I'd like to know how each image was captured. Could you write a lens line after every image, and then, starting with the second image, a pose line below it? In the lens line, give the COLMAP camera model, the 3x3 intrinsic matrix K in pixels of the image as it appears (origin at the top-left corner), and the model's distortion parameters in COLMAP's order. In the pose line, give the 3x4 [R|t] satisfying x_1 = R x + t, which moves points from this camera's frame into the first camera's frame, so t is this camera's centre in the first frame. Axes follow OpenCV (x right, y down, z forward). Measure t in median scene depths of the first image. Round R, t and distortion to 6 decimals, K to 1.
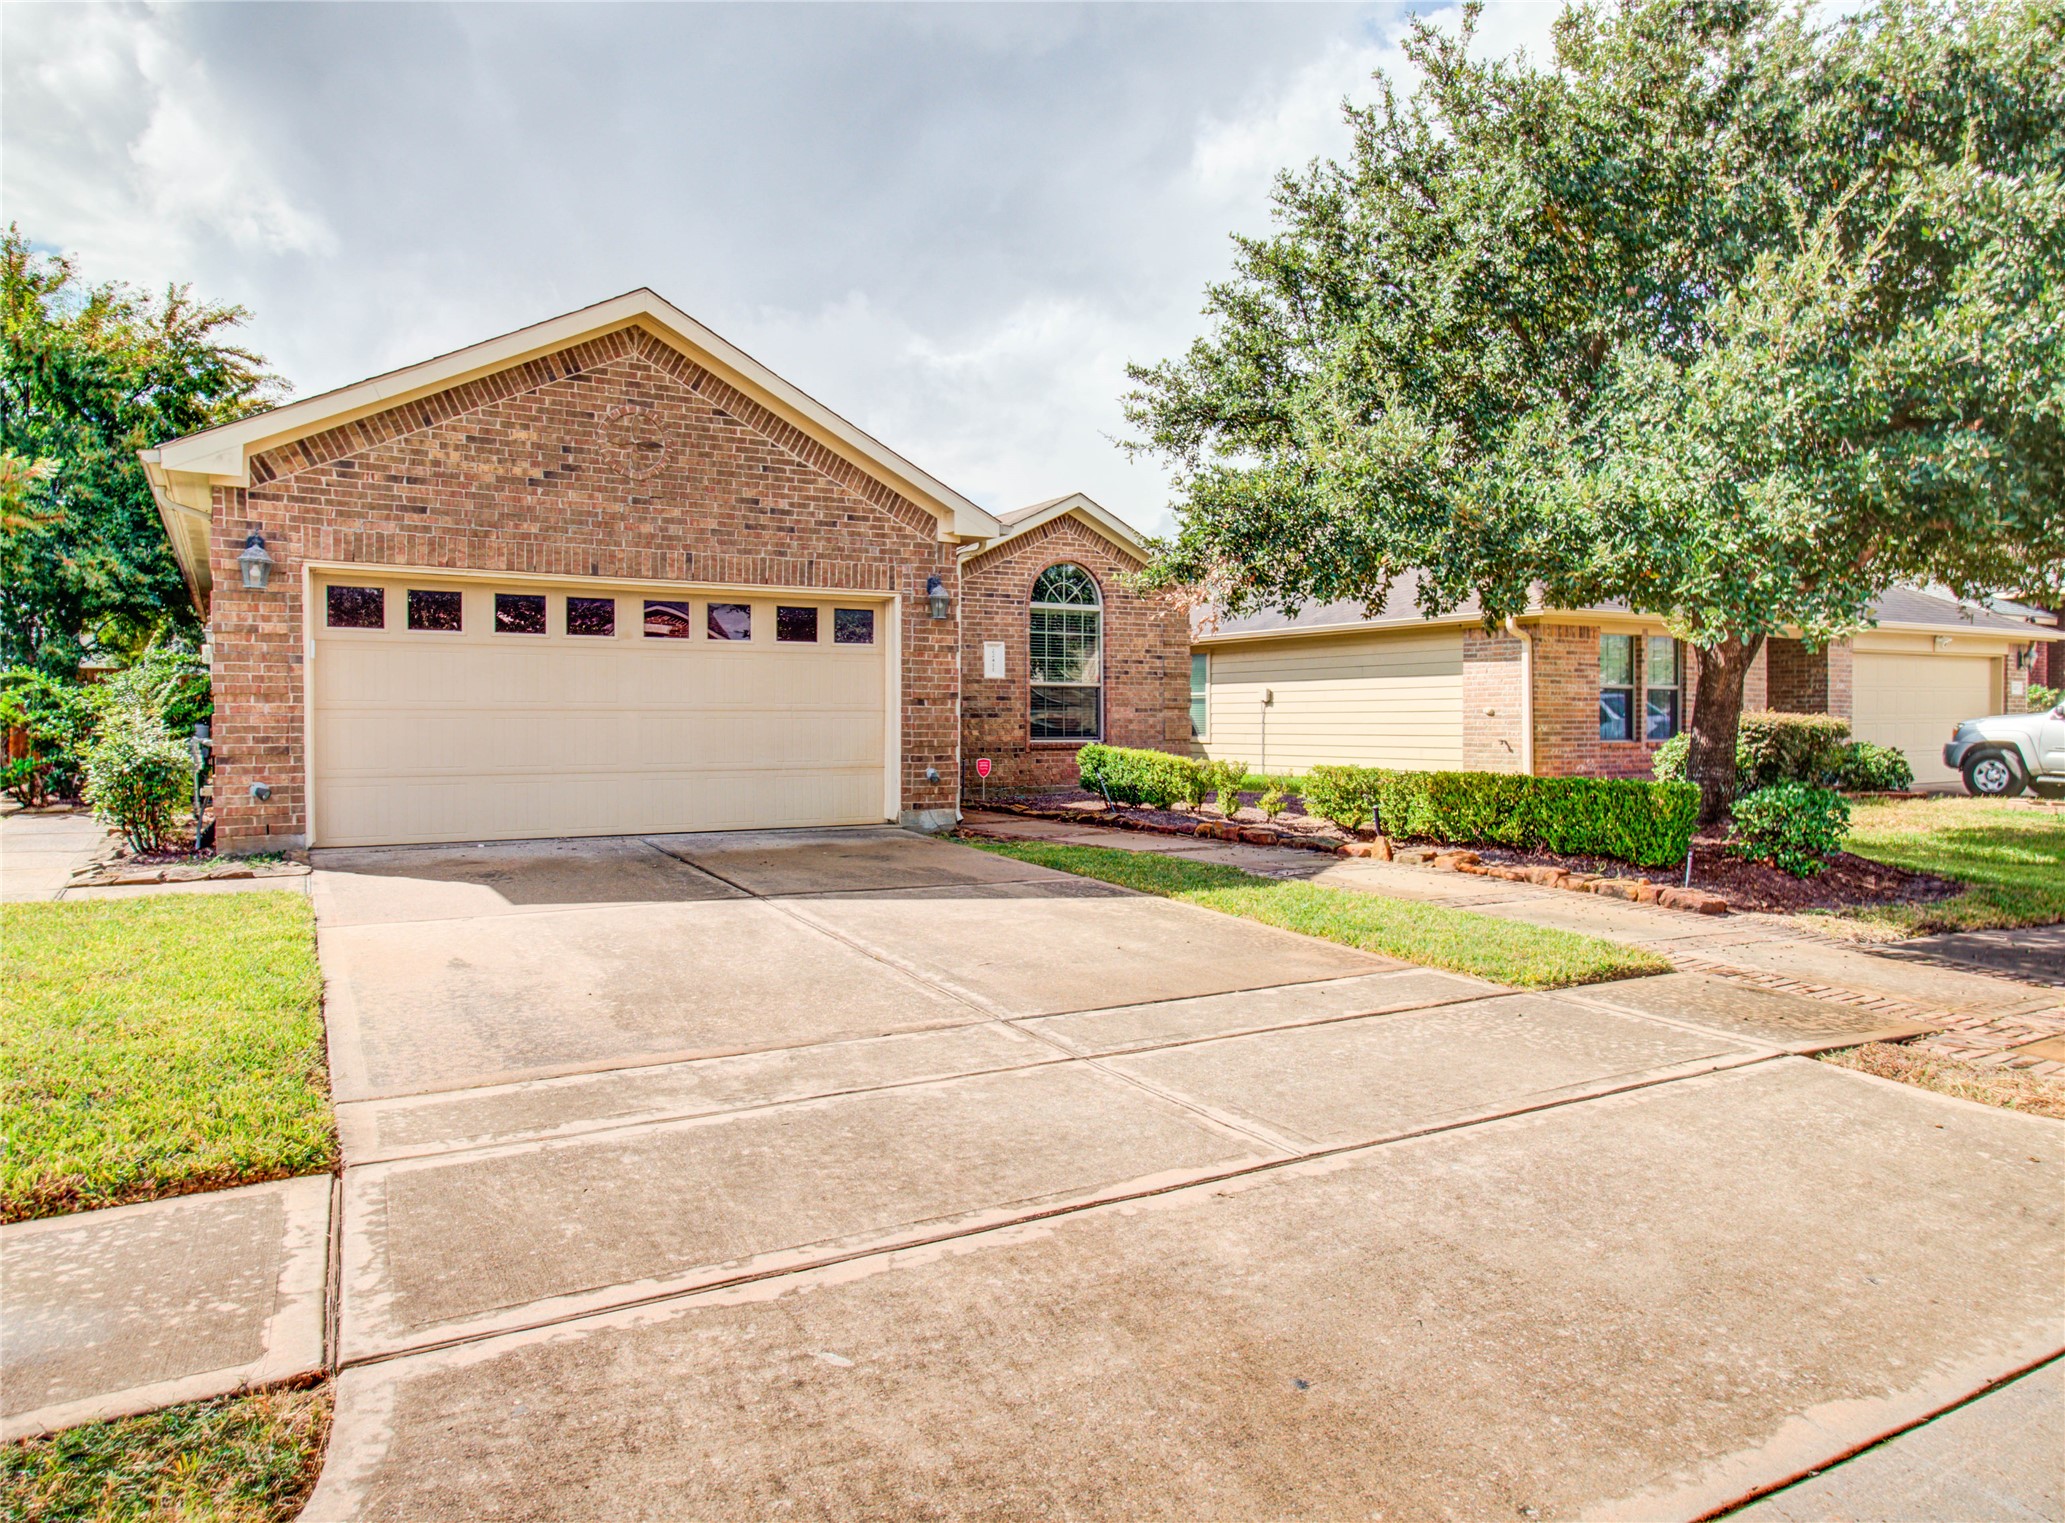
lens RADIAL K [[1305.3, 0, 1030.2], [0, 1305.3, 746.3], [0, 0, 1]] dist [-0.021301, 0.009931]
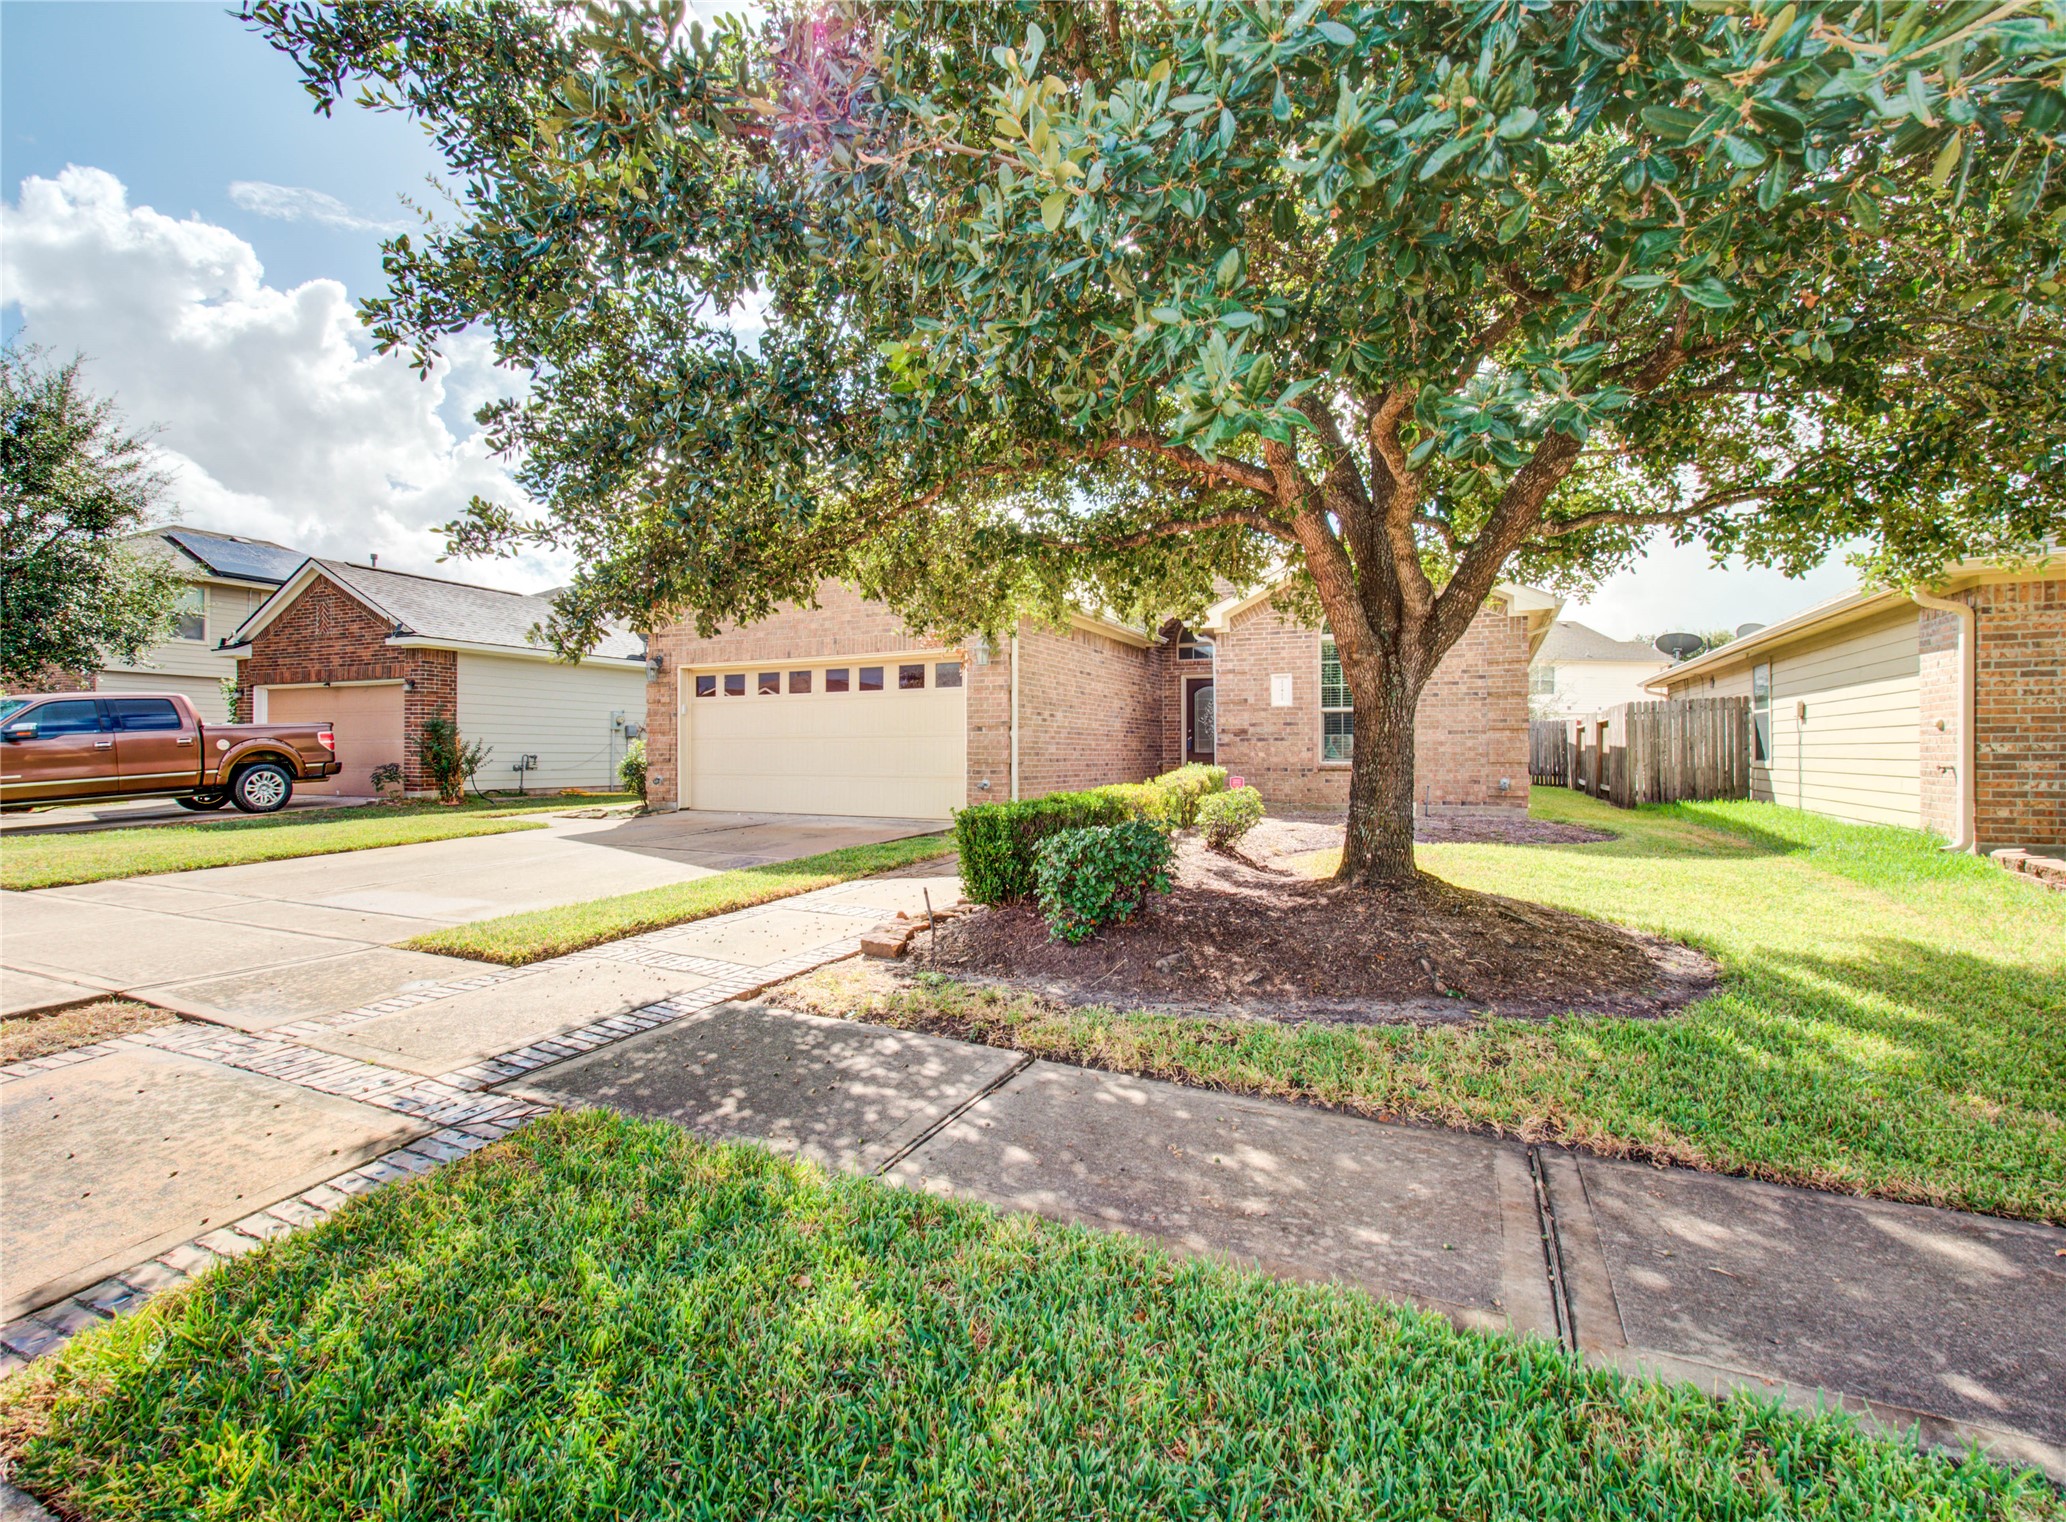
lens RADIAL K [[966.1, 0, 1018.0], [0, 966.1, 755.3], [0, 0, 1]] dist [-0.003115, 0.001441]
pose [[0.550677, 0.002710, -0.834714, 0.859117], [-0.012612, 0.999908, -0.005074, -0.003498], [0.834623, 0.013322, 0.550660, 0.552447]]
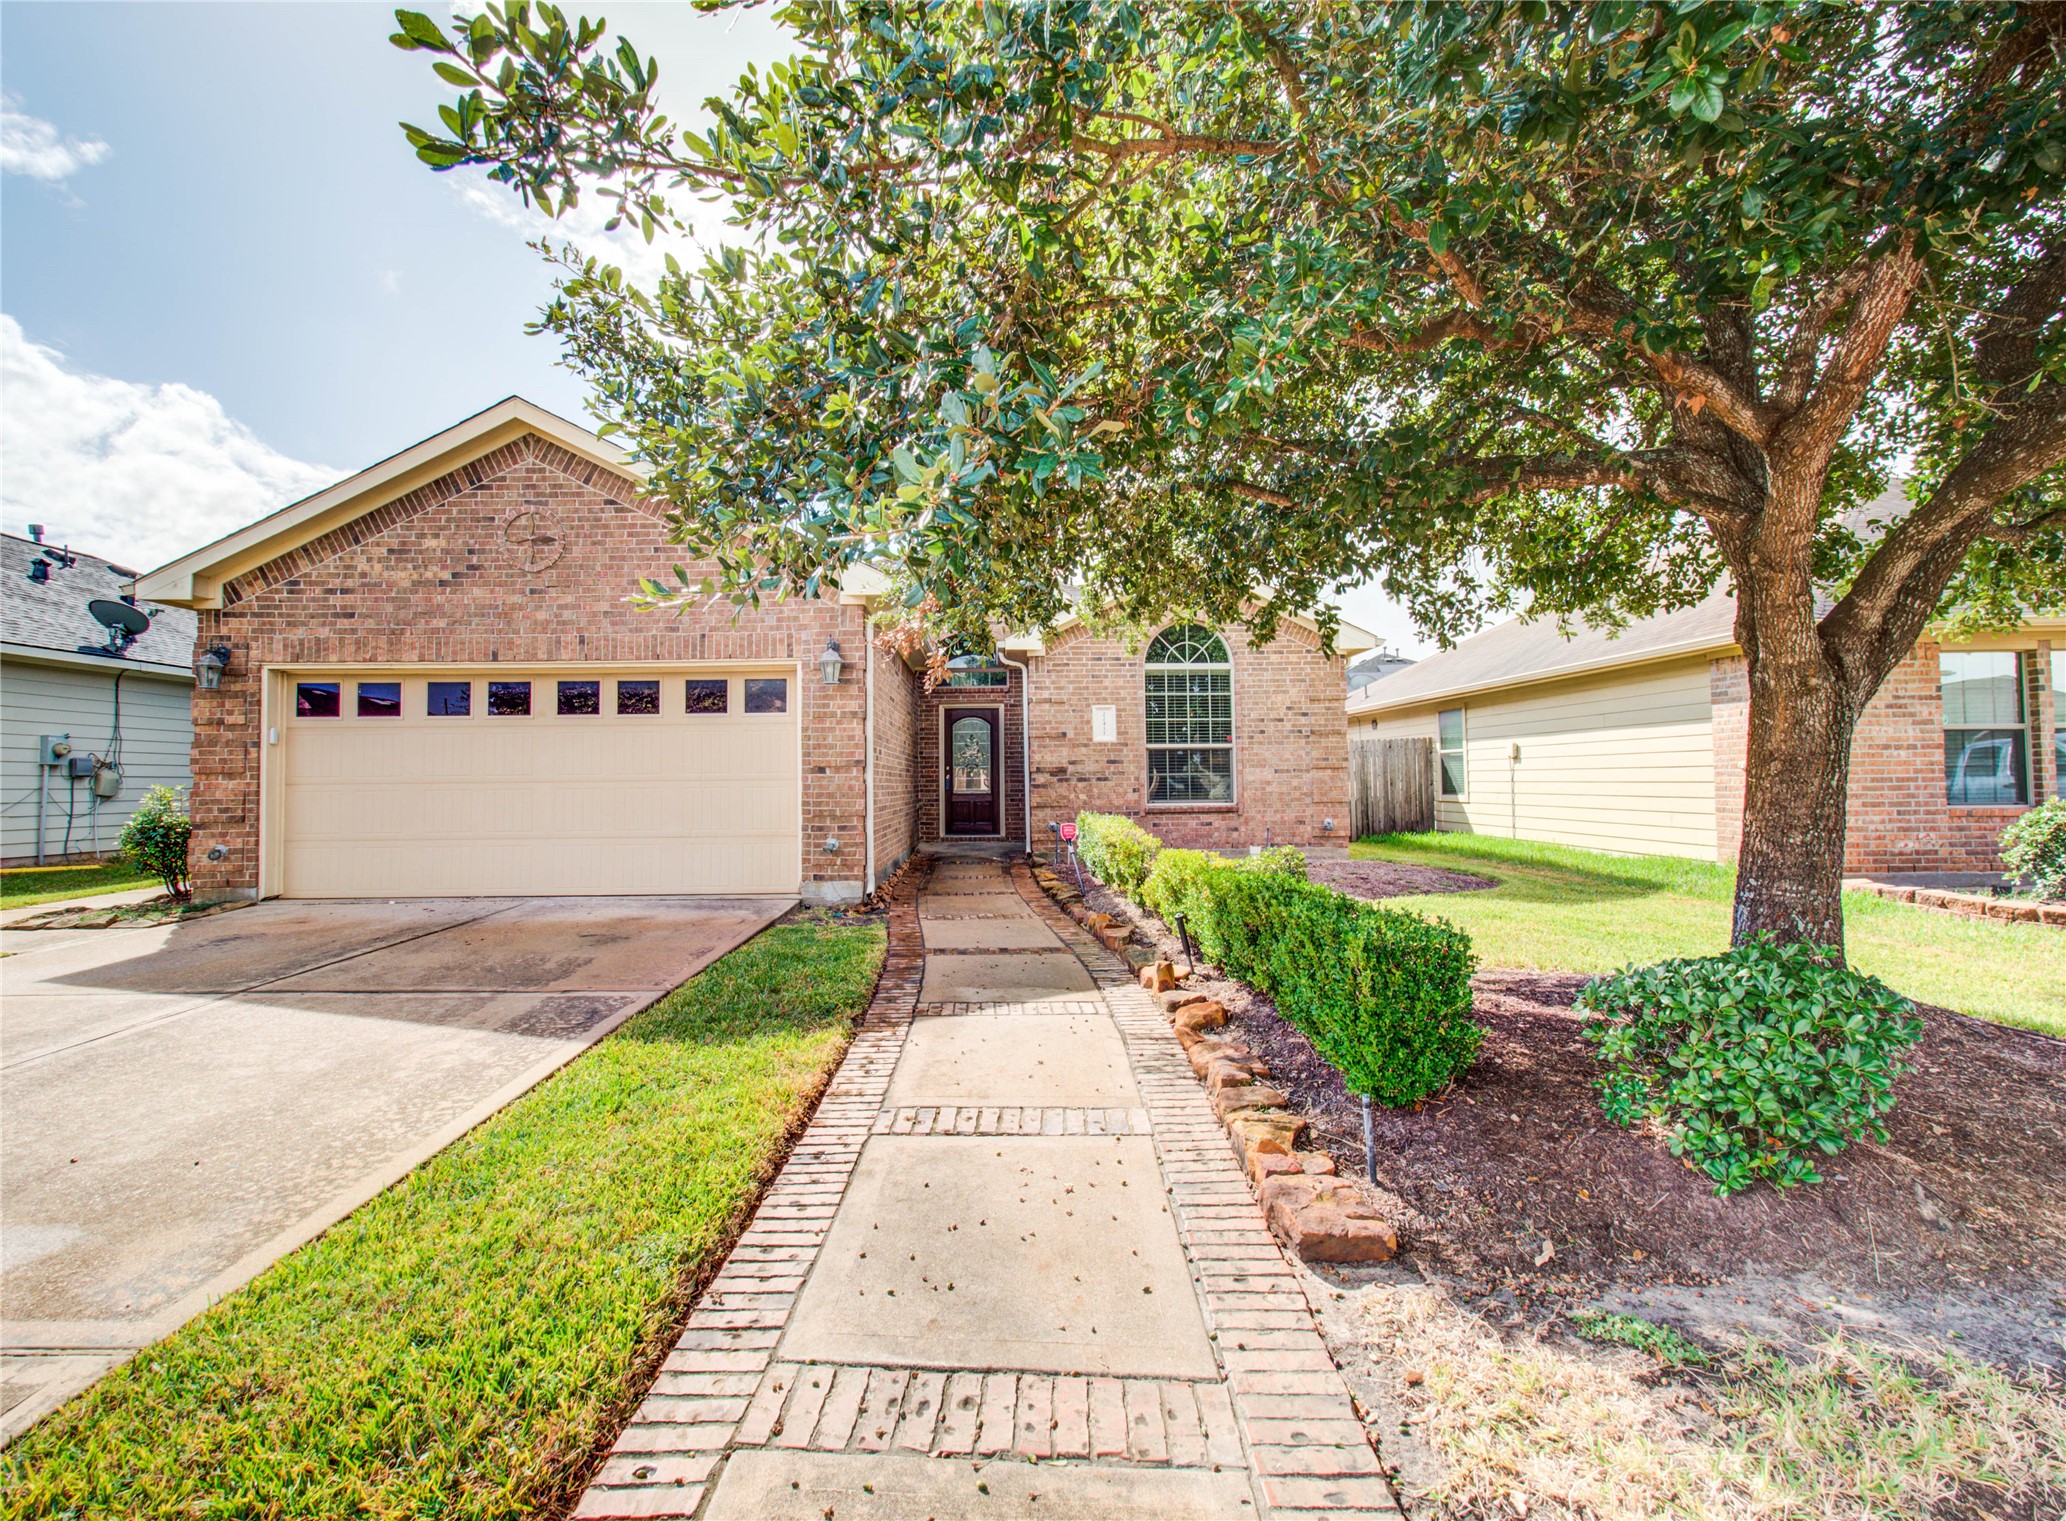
lens RADIAL K [[966.1, 0, 1013.1], [0, 966.1, 746.1], [0, 0, 1]] dist [-0.003115, 0.001441]
pose [[0.863634, -0.025107, -0.503493, 0.453082], [-0.000176, 0.998744, -0.050105, -0.017574], [0.504119, 0.043361, 0.862545, 0.508505]]
